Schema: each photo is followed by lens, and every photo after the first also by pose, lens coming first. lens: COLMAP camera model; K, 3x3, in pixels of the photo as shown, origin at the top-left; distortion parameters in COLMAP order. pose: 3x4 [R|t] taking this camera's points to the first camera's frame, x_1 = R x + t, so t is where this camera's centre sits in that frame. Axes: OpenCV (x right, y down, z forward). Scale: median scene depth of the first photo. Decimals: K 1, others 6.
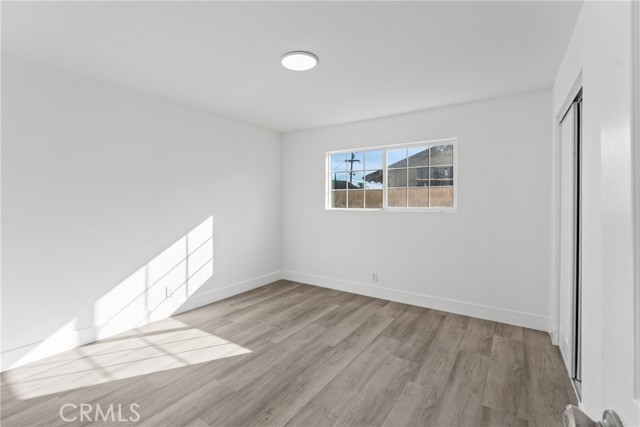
lens RADIAL K [[259.9, 0, 319.0], [0, 259.9, 202.3], [0, 0, 1]] dist [-0.000222, -0.000029]
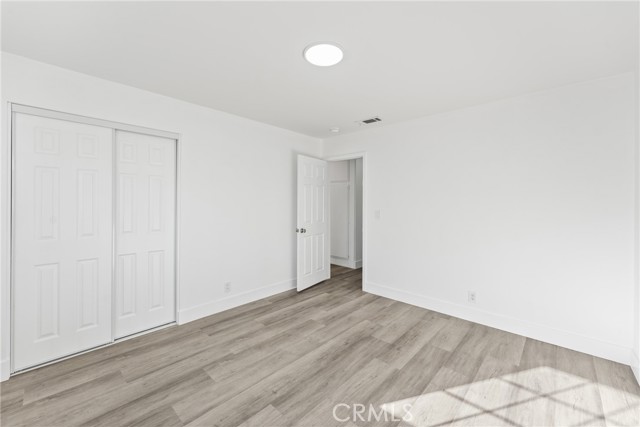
lens RADIAL K [[259.9, 0, 319.0], [0, 259.9, 202.3], [0, 0, 1]] dist [-0.000222, -0.000029]
pose [[-0.981600, -0.009268, 0.190724, -0.245181], [-0.011452, 0.999881, -0.010351, -0.009253], [-0.190605, -0.012345, -0.981589, 1.974777]]
